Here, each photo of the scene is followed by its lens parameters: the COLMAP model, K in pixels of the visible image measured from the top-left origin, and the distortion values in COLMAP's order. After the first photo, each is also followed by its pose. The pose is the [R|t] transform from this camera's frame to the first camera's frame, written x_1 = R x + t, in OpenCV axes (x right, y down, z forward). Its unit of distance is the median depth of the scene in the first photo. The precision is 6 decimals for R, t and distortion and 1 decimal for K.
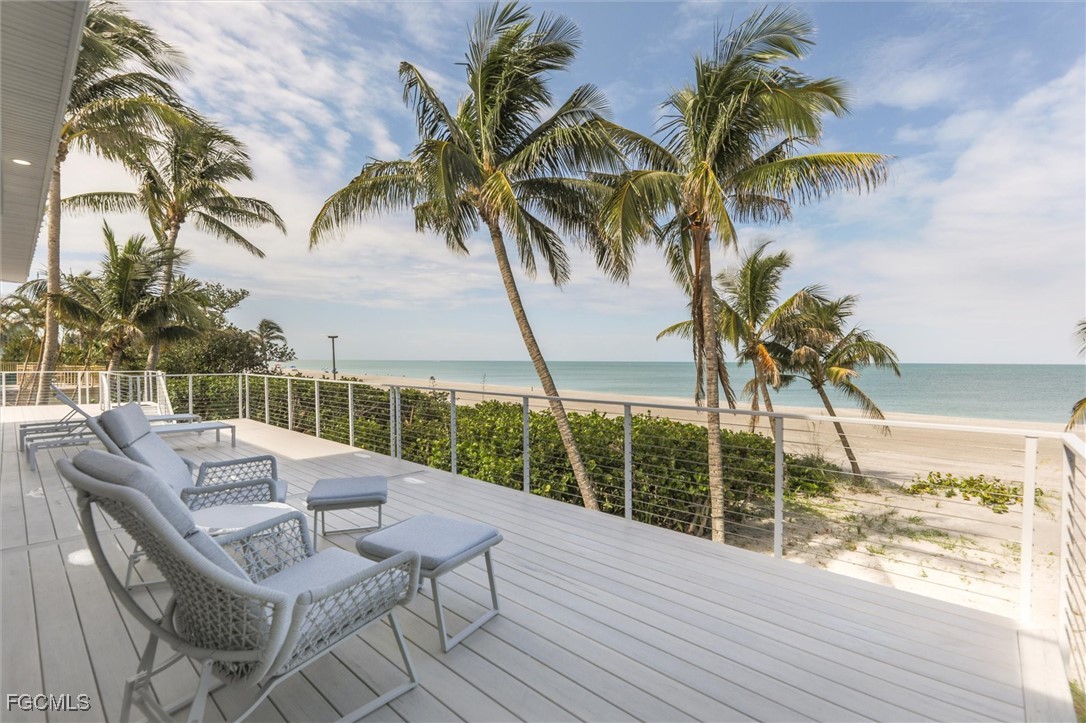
lens RADIAL K [[492.9, 0, 534.8], [0, 492.9, 375.2], [0, 0, 1]] dist [0.031611, 0.000073]
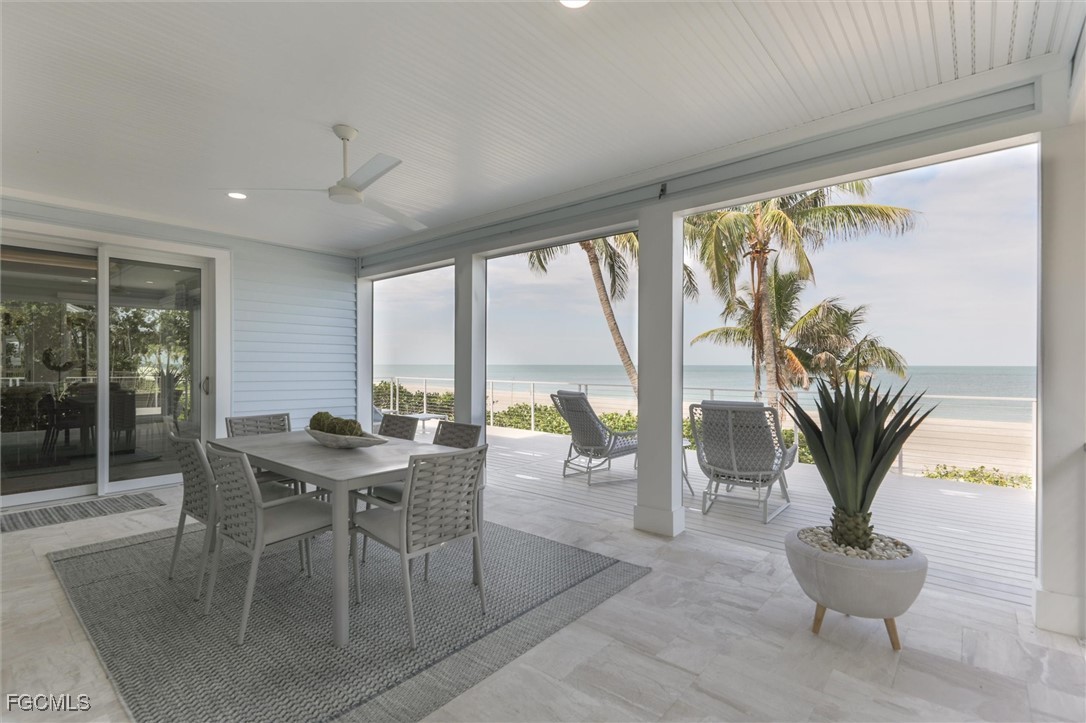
lens RADIAL K [[492.9, 0, 542.8], [0, 492.9, 366.7], [0, 0, 1]] dist [0.031611, 0.000073]
pose [[0.999665, -0.001270, 0.025838, -0.118500], [0.001841, 0.999755, -0.022071, 0.000020], [-0.025804, 0.022111, 0.999422, -0.096910]]
